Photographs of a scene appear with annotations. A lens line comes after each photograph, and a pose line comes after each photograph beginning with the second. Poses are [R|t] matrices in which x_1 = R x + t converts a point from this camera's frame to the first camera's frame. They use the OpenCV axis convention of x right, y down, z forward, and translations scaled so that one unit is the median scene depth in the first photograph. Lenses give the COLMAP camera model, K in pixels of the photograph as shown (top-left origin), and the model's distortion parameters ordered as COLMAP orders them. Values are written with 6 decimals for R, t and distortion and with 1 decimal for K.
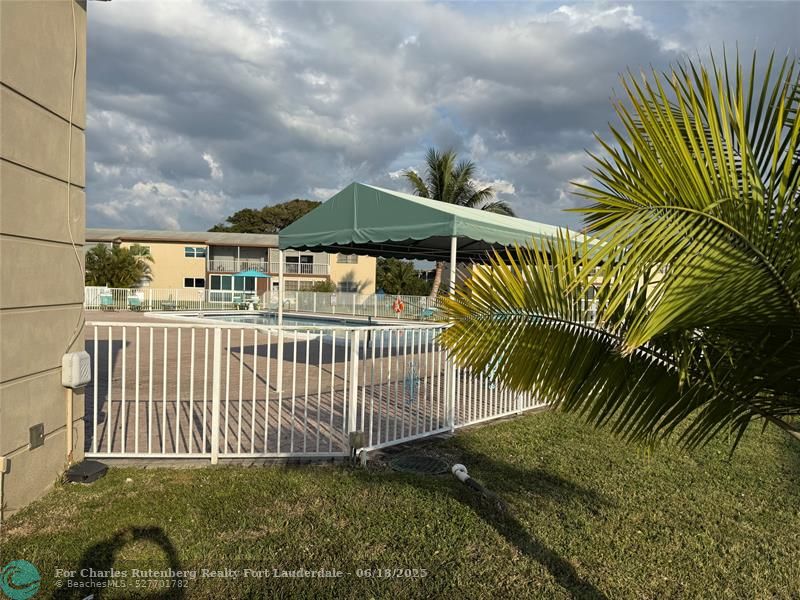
lens RADIAL K [[567.0, 0, 405.1], [0, 567.0, 298.7], [0, 0, 1]] dist [0.050988, 0.000390]
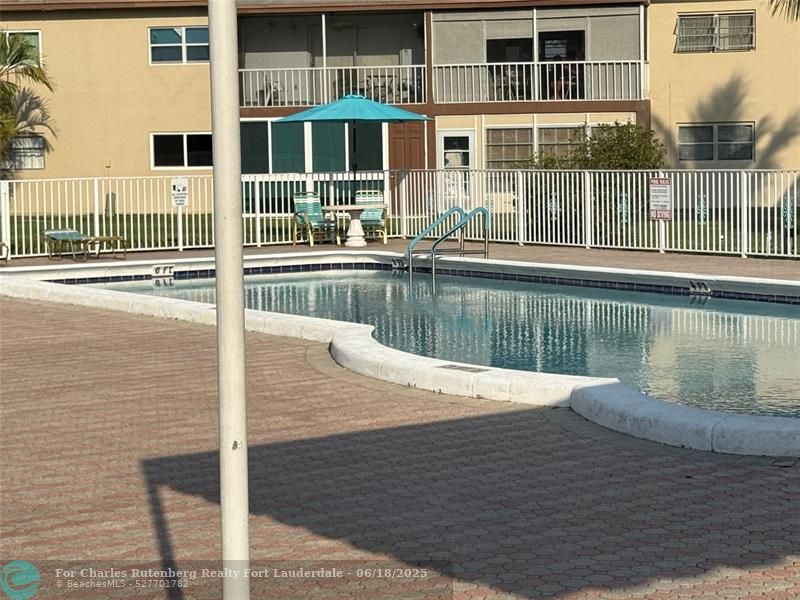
lens RADIAL K [[1890.5, 0, 403.3], [0, 1890.5, 301.5], [0, 0, 1]] dist [0.092151, 0.000000]
pose [[0.963618, -0.020282, -0.266513, -0.009229], [0.037045, 0.997628, 0.058024, -0.003418], [0.264704, -0.065786, 0.962083, 0.109109]]
